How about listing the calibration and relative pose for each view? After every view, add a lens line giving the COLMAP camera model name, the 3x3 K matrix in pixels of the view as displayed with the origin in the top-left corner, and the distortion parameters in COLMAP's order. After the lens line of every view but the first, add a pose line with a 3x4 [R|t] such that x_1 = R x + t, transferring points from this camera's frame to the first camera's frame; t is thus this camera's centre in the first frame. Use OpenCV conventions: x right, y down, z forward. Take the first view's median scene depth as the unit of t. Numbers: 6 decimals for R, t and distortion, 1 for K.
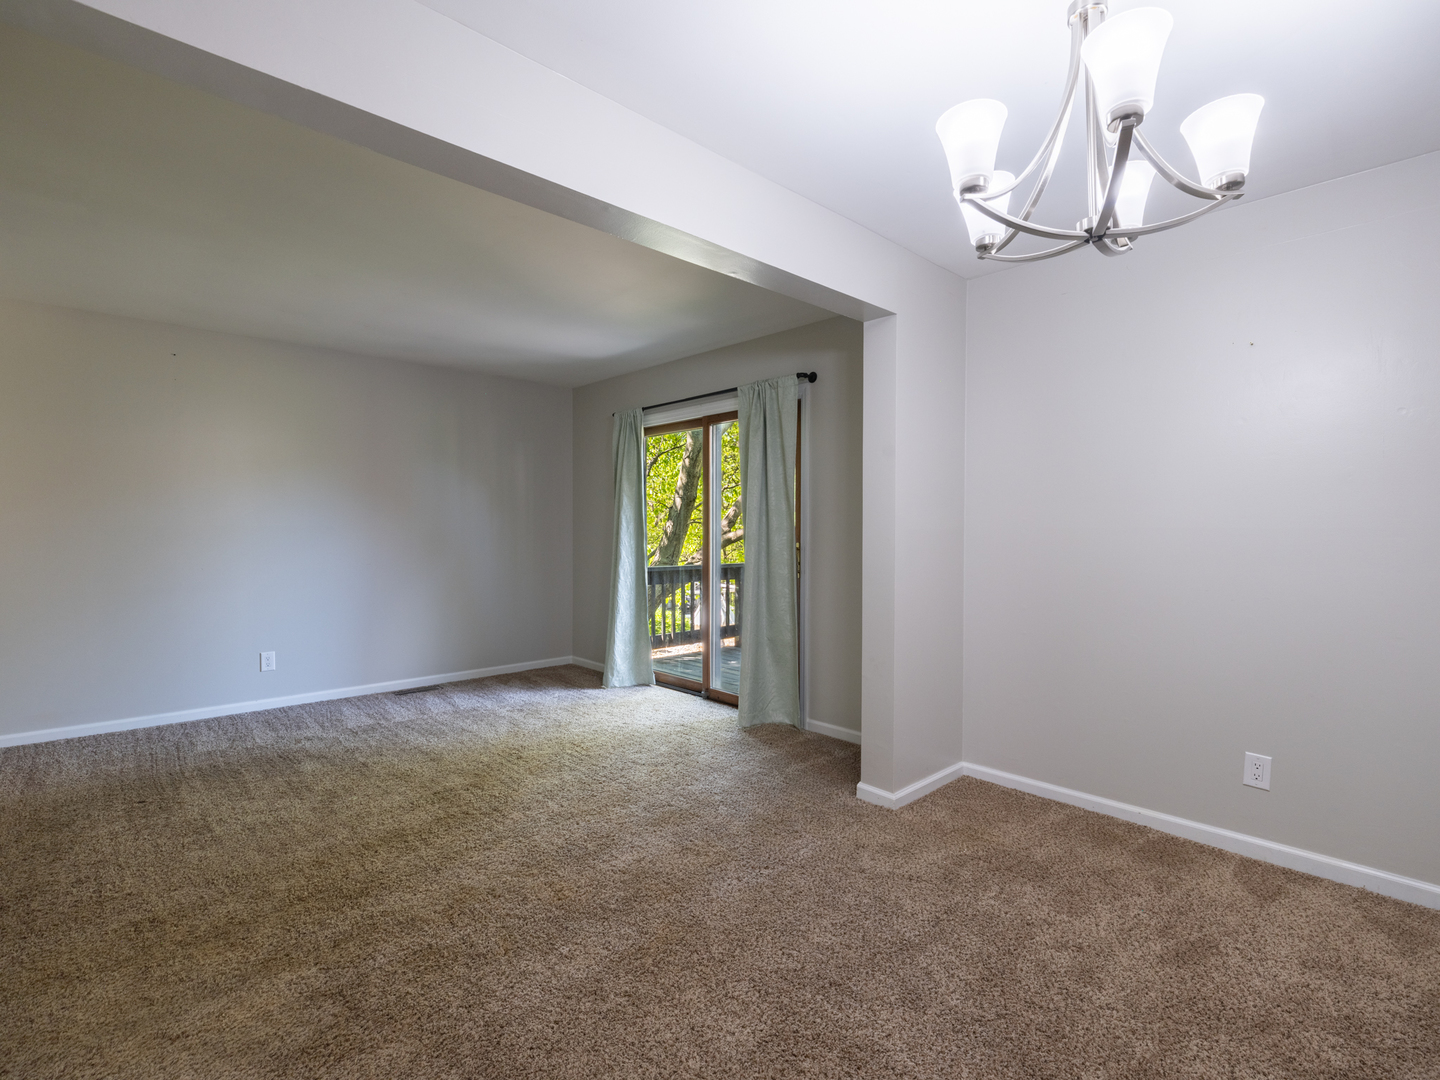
lens RADIAL K [[697.2, 0, 719.6], [0, 697.2, 537.9], [0, 0, 1]] dist [-0.005130, -0.000746]
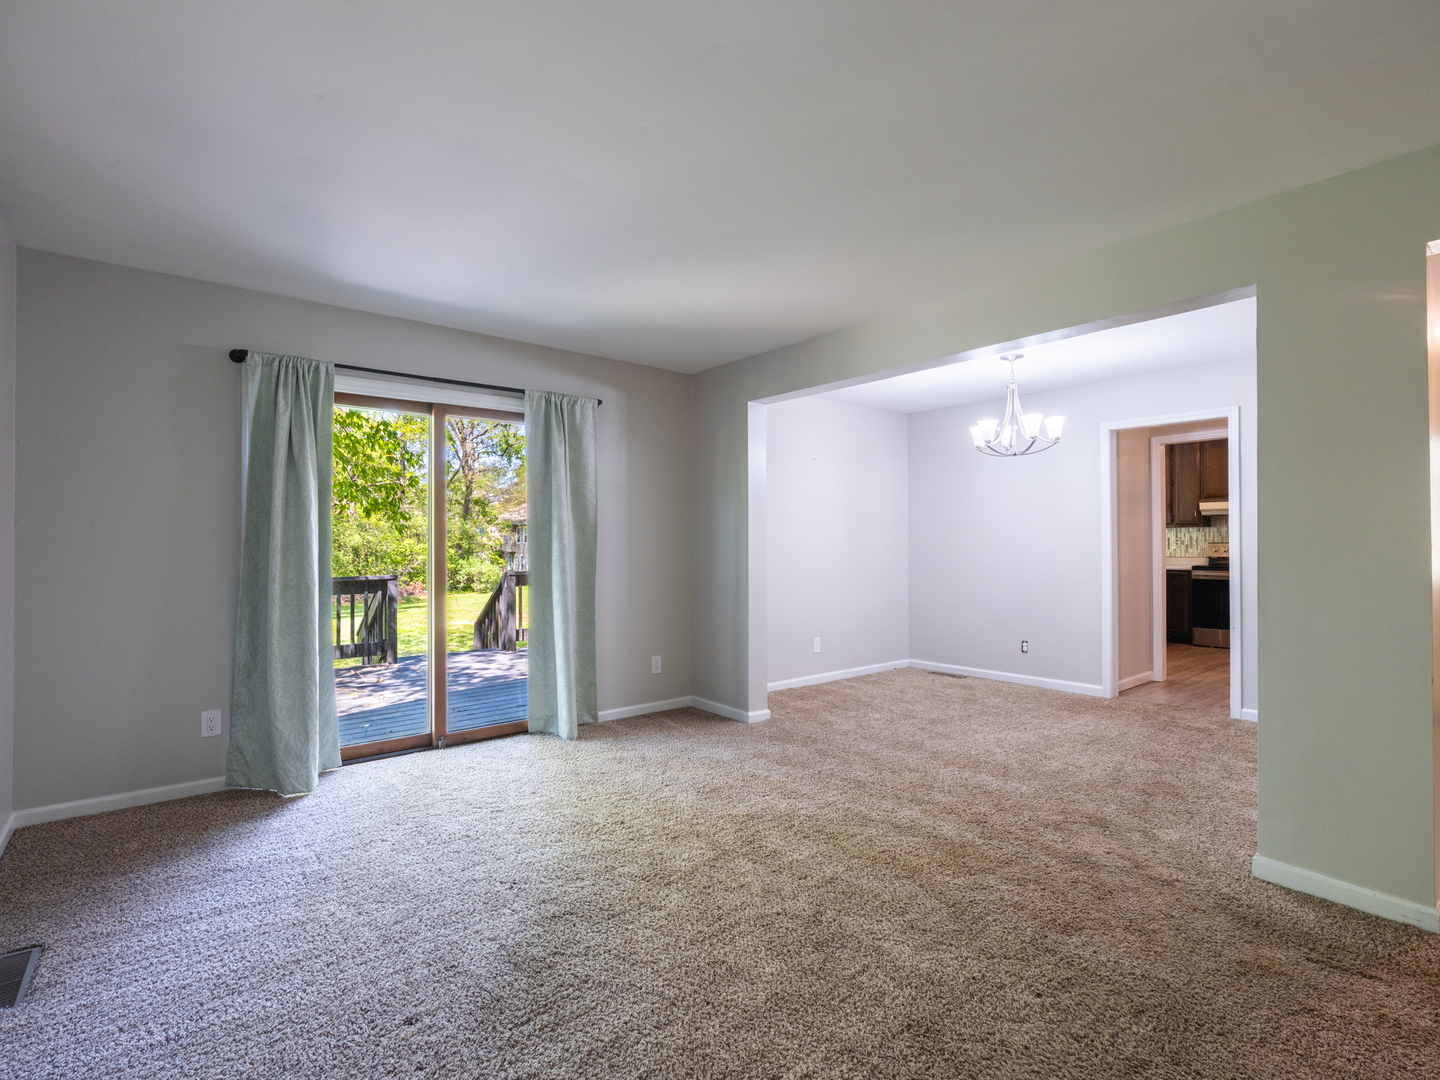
lens RADIAL K [[697.2, 0, 719.6], [0, 697.2, 537.9], [0, 0, 1]] dist [-0.005130, -0.000746]
pose [[0.072260, 0.002679, 0.997382, -0.993369], [0.020436, 0.999782, -0.004166, -0.008040], [-0.997176, 0.020684, 0.072189, 0.760969]]
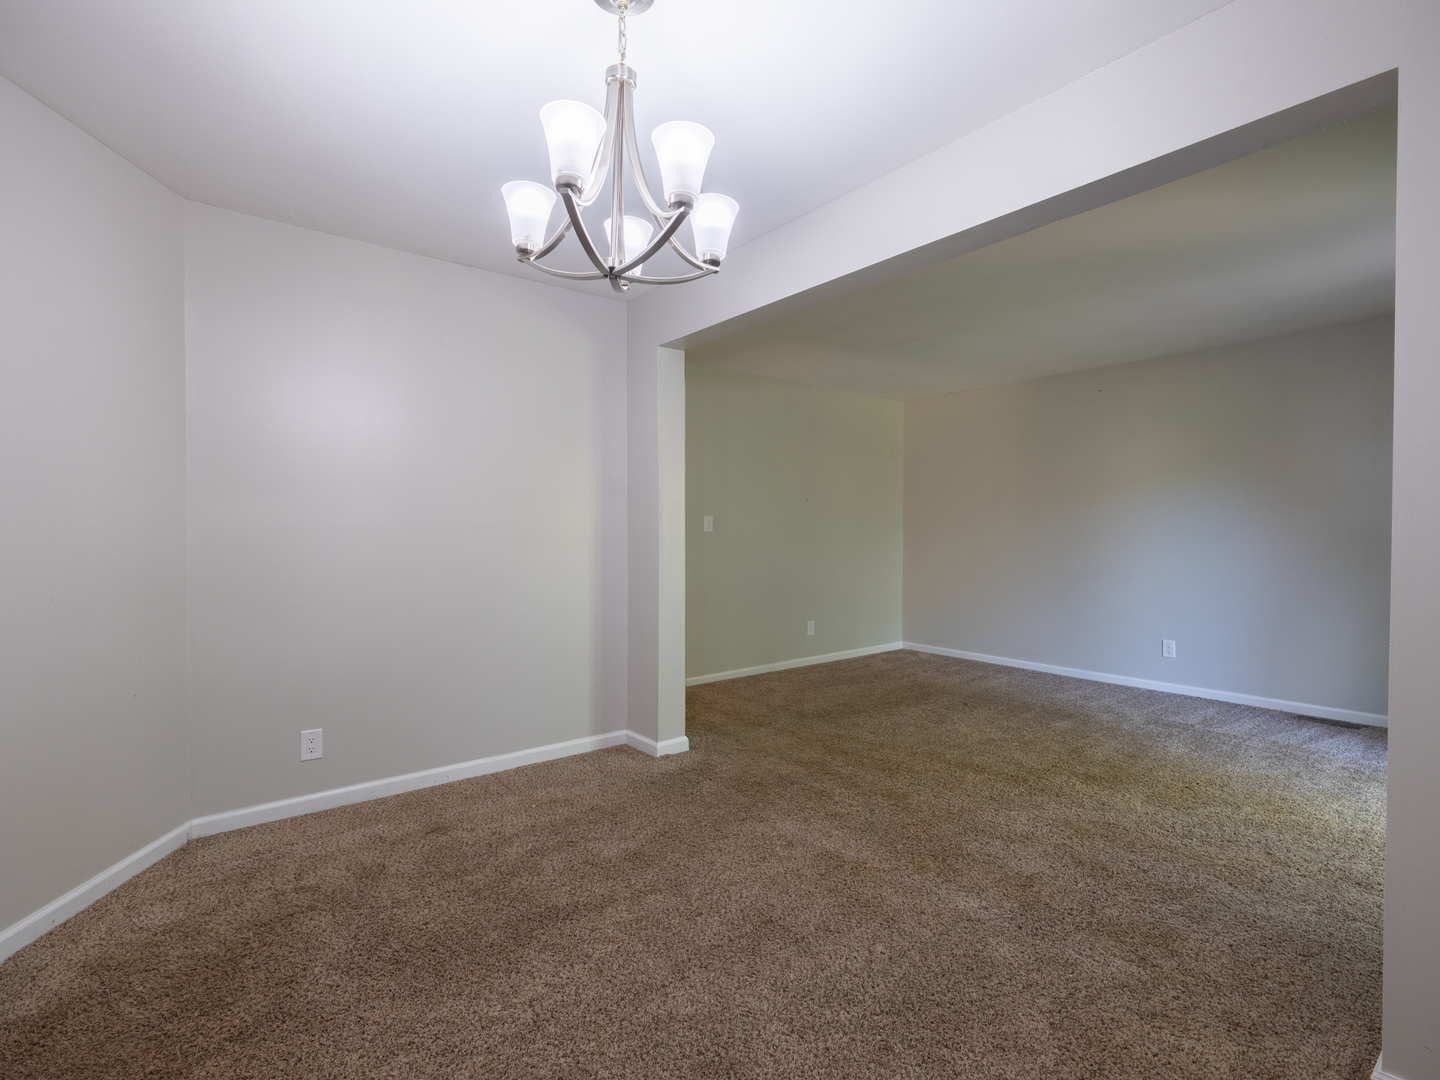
lens RADIAL K [[697.2, 0, 719.6], [0, 697.2, 537.9], [0, 0, 1]] dist [-0.005130, -0.000746]
pose [[-0.077891, 0.011498, -0.996896, 0.568656], [-0.018480, 0.999745, 0.012975, 0.001816], [0.996791, 0.019433, -0.077659, 0.430850]]
